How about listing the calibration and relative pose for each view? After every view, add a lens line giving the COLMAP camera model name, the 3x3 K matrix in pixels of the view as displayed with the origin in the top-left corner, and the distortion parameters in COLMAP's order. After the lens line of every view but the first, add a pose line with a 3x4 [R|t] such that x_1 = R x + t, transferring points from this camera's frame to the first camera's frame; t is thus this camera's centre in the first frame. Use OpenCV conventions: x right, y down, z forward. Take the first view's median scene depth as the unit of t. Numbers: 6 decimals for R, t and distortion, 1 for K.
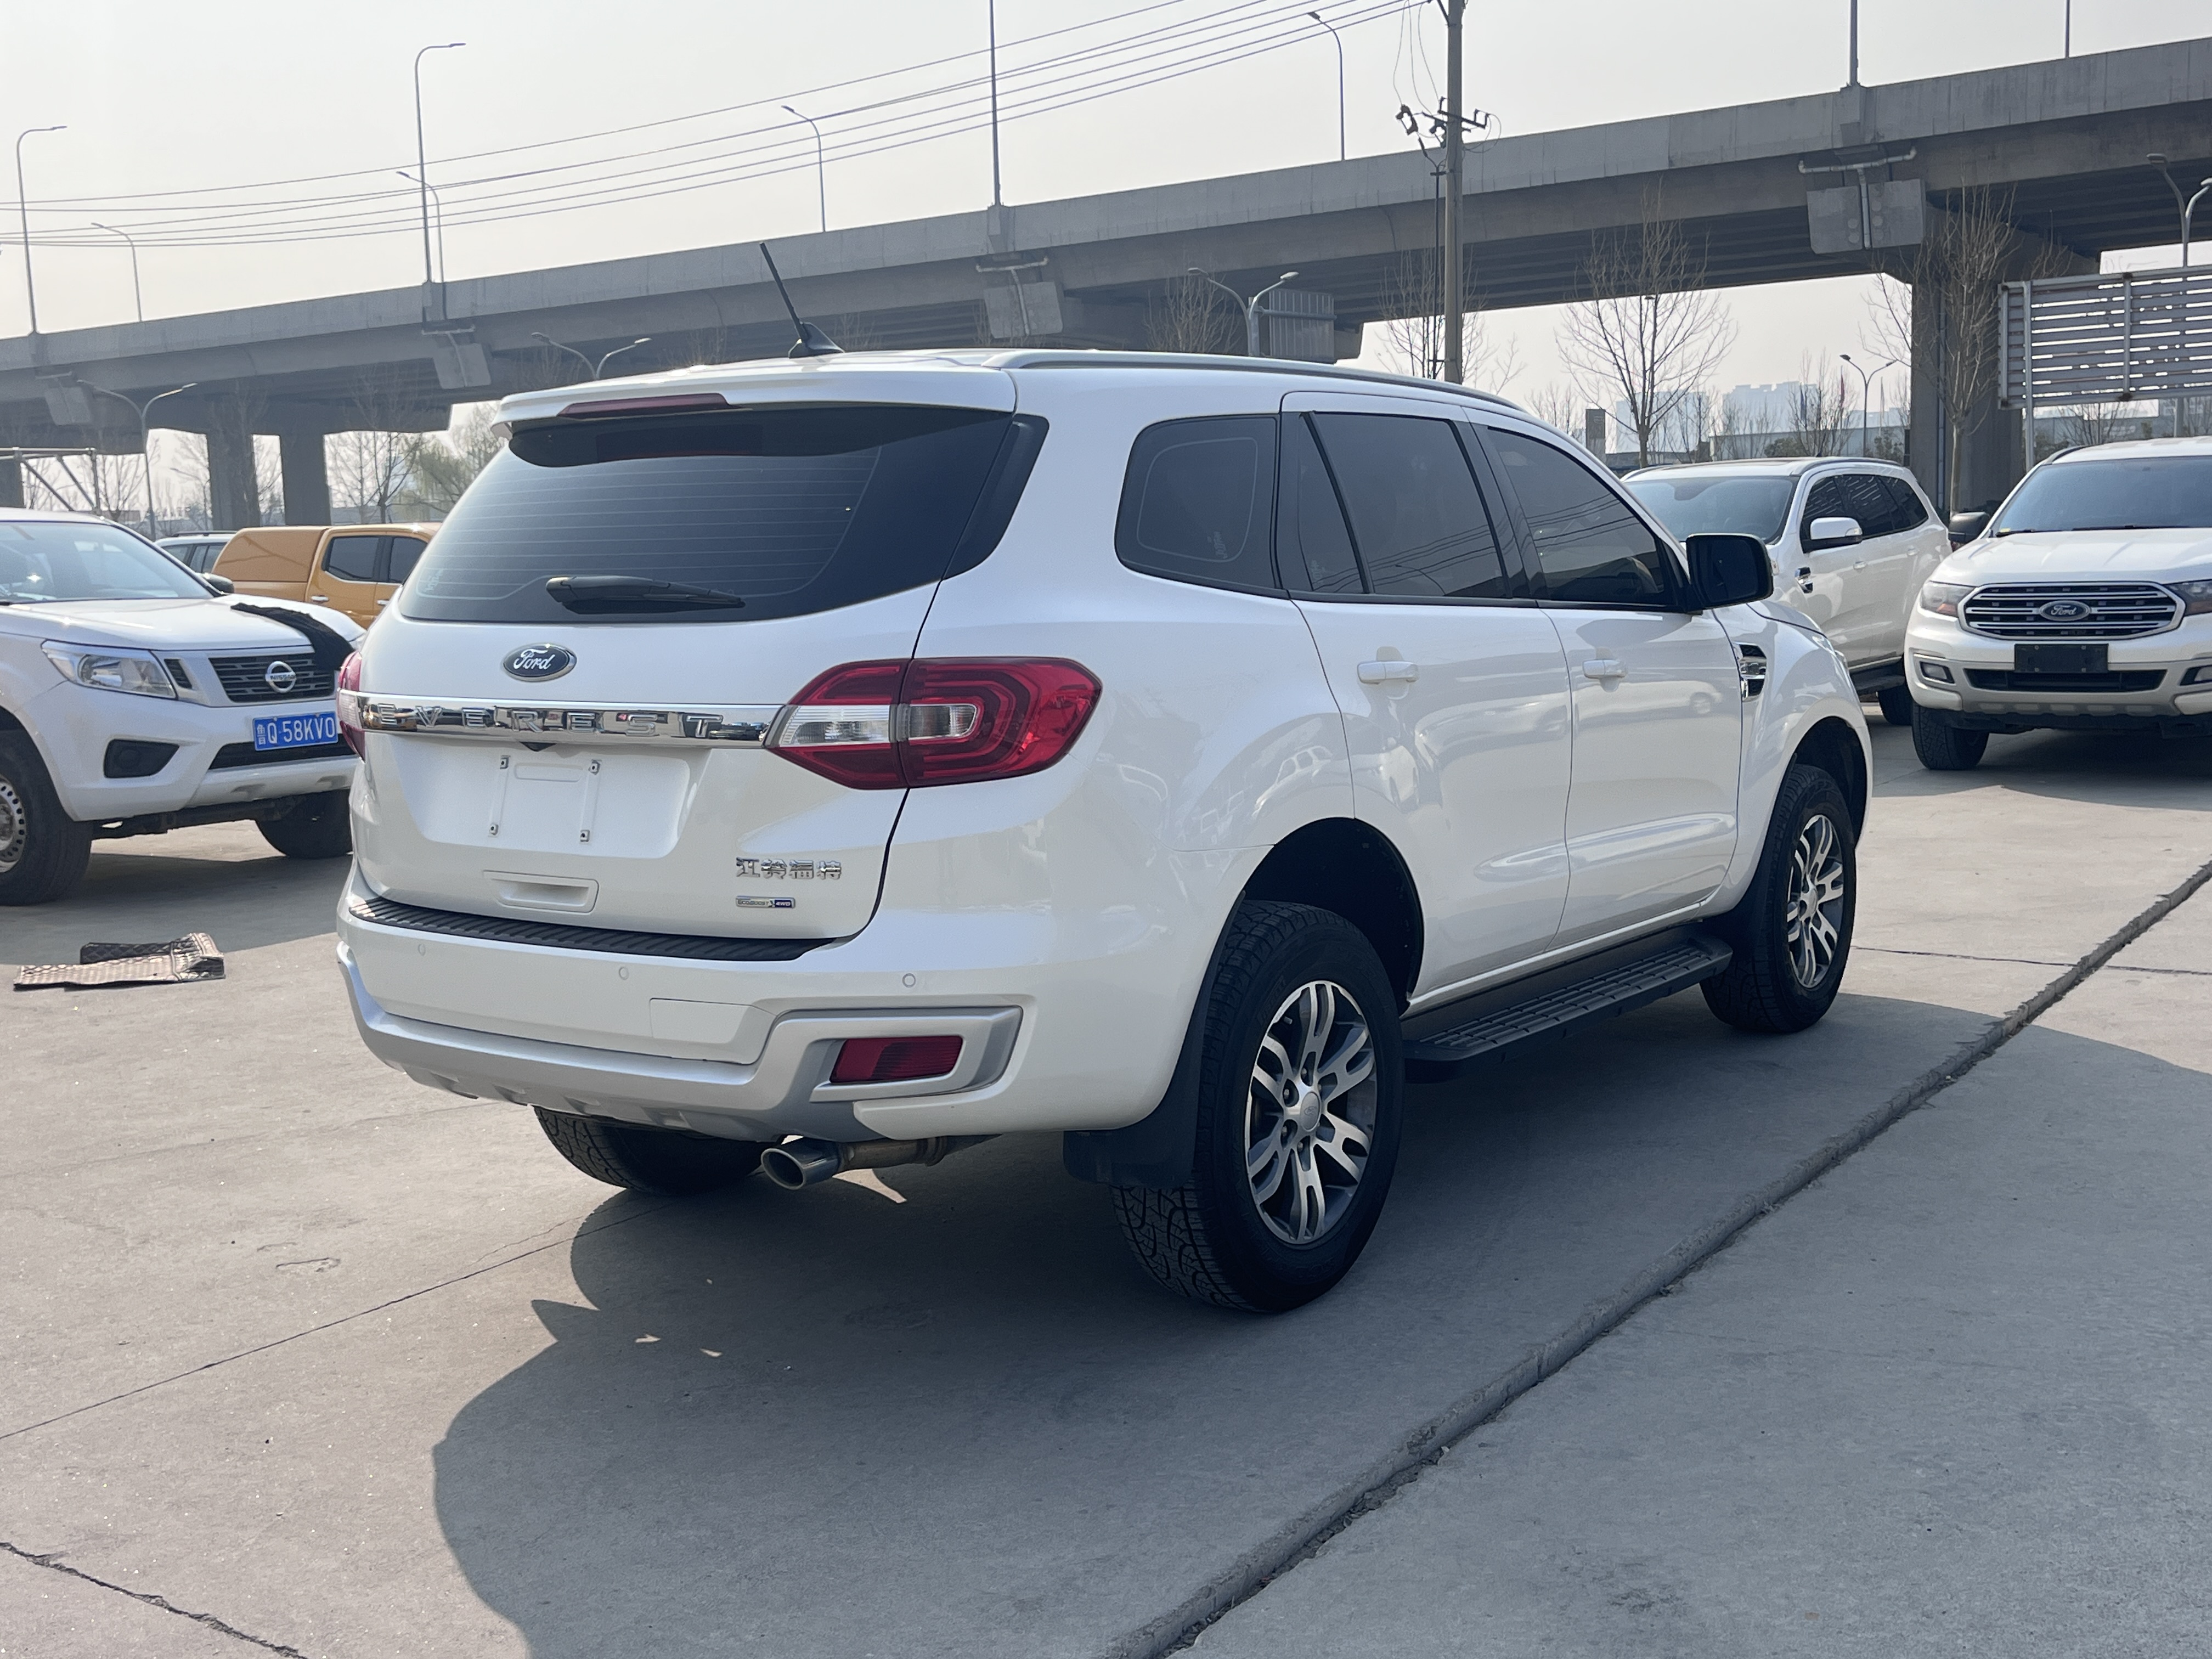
lens RADIAL K [[2378.0, 0, 1087.0], [0, 2378.0, 786.9], [0, 0, 1]] dist [0.023890, 0.019001]
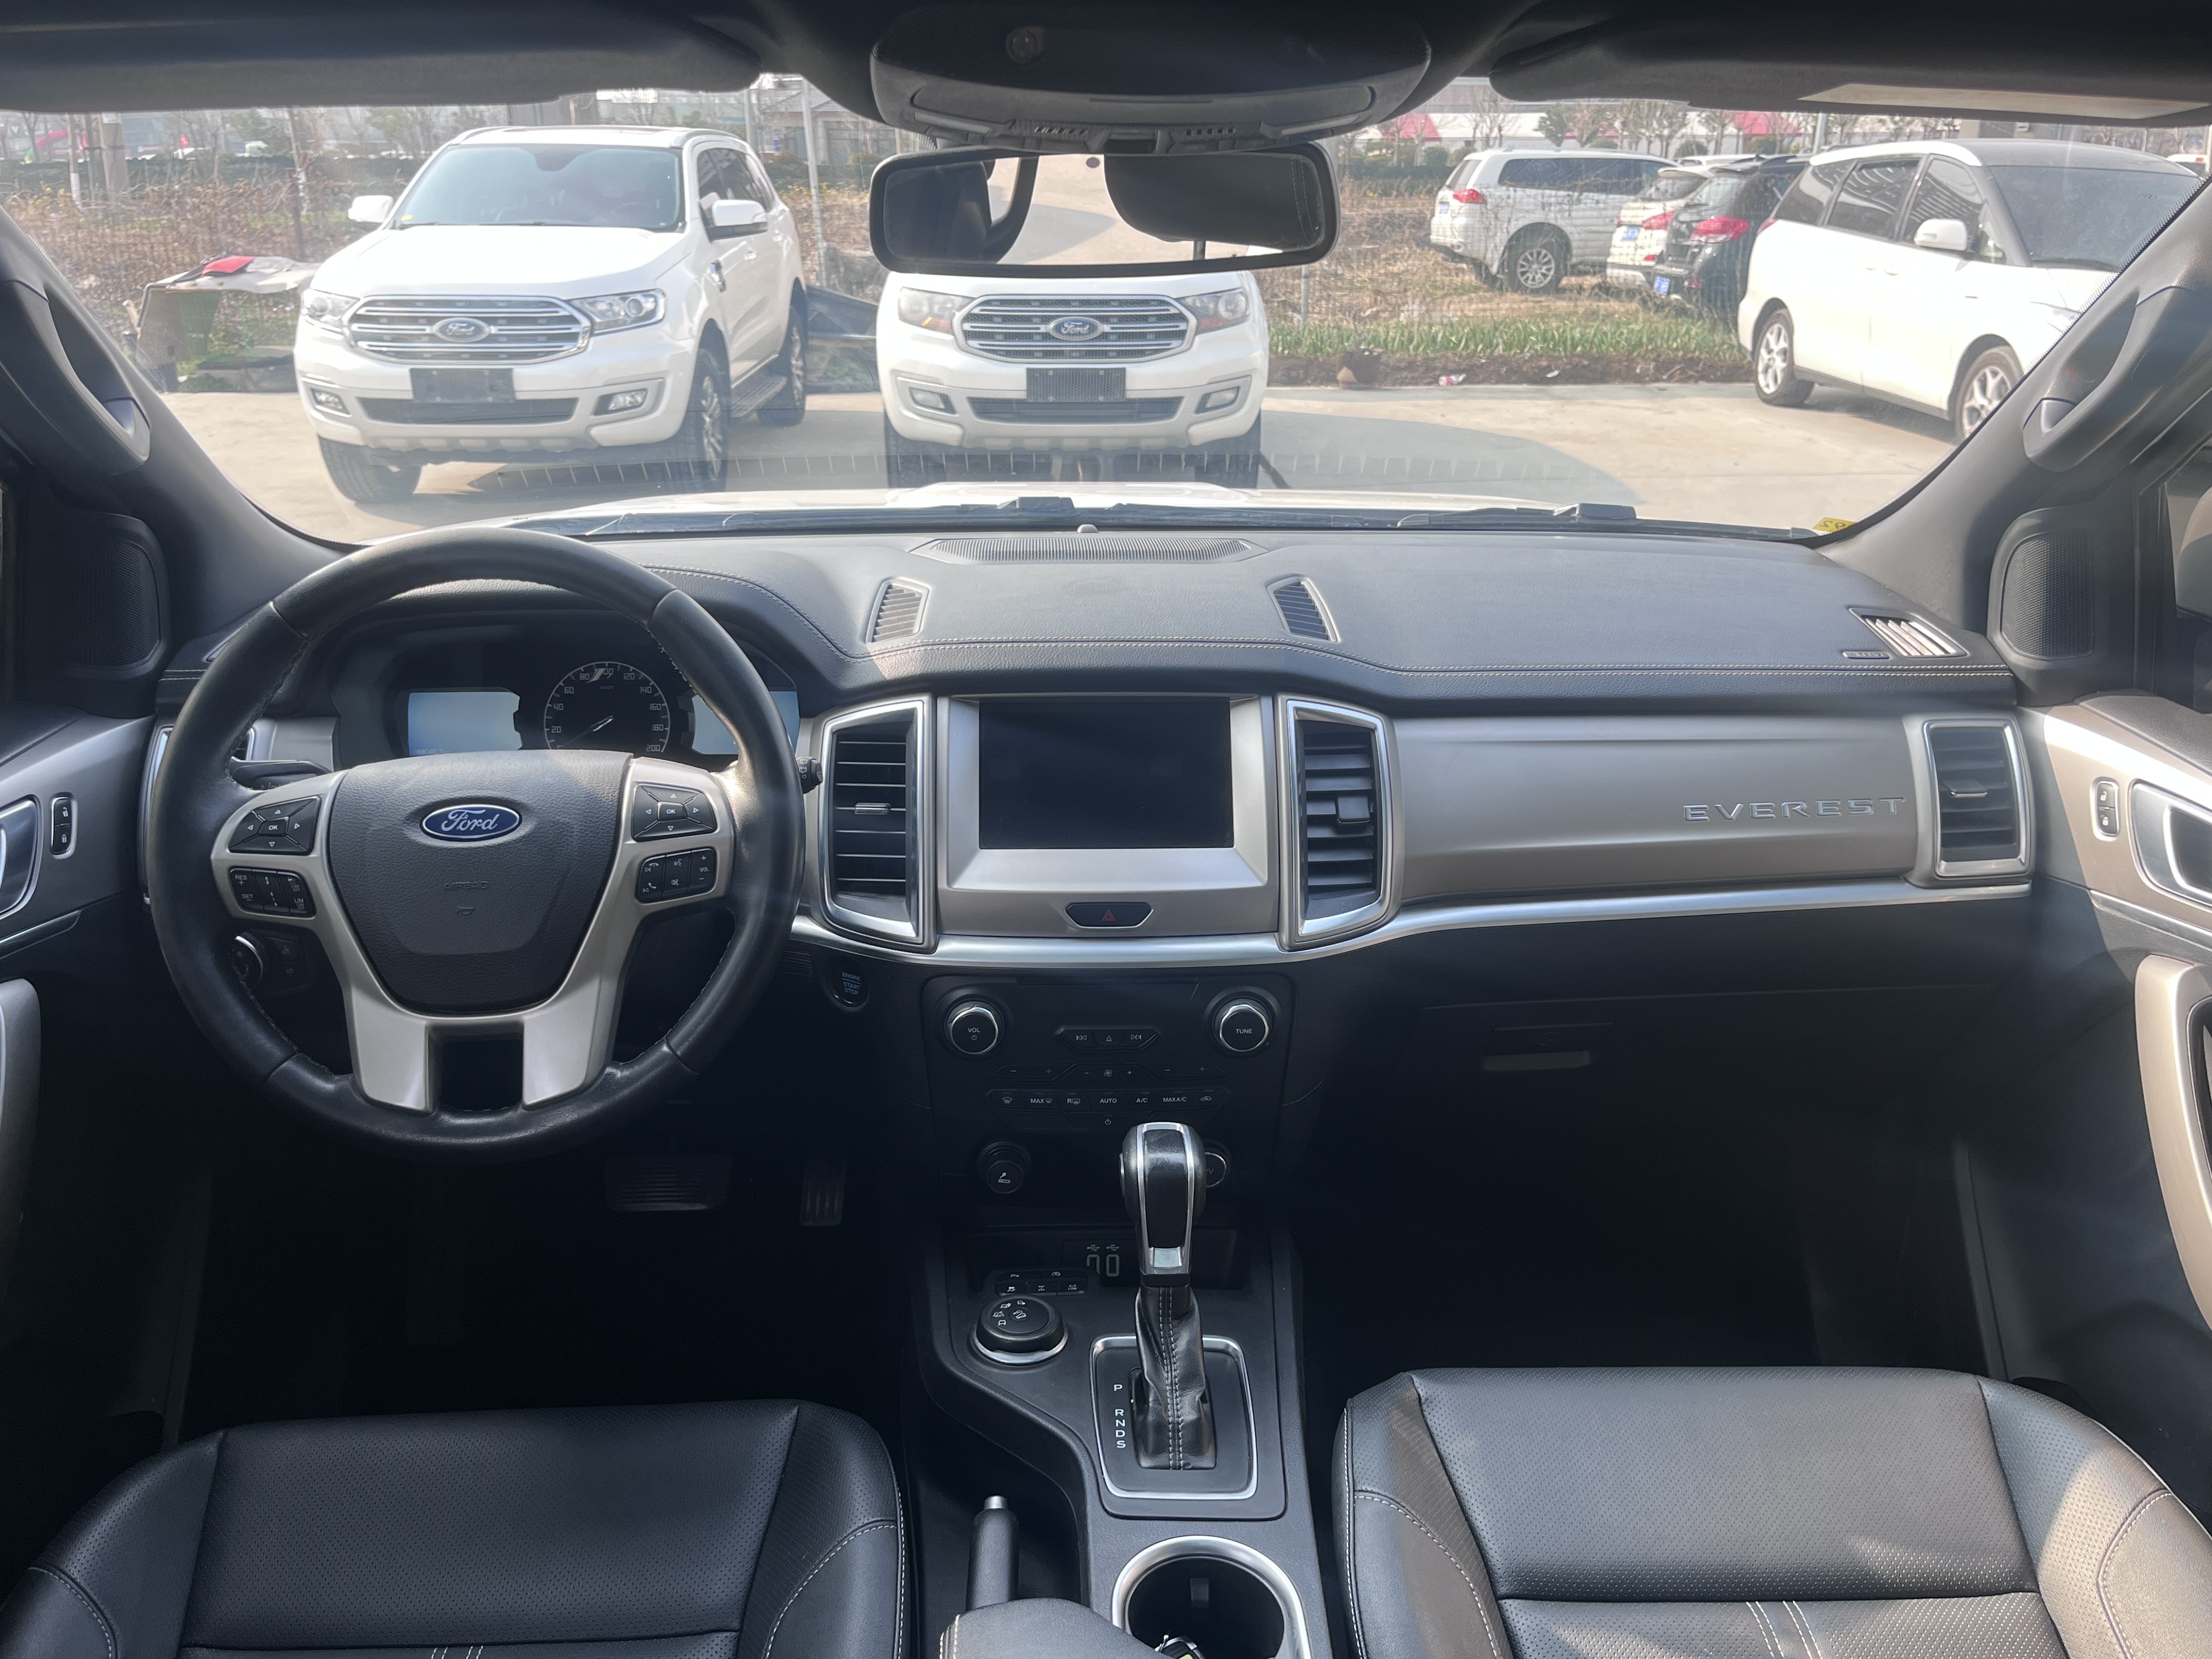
lens RADIAL K [[1774.3, 0, 1099.0], [0, 1774.3, 830.3], [0, 0, 1]] dist [0.004396, -0.000055]
pose [[0.797818, -0.183957, 0.574149, 0.009250], [0.039055, 0.966082, 0.255263, -0.062675], [-0.601633, -0.181230, 0.777942, 0.463595]]
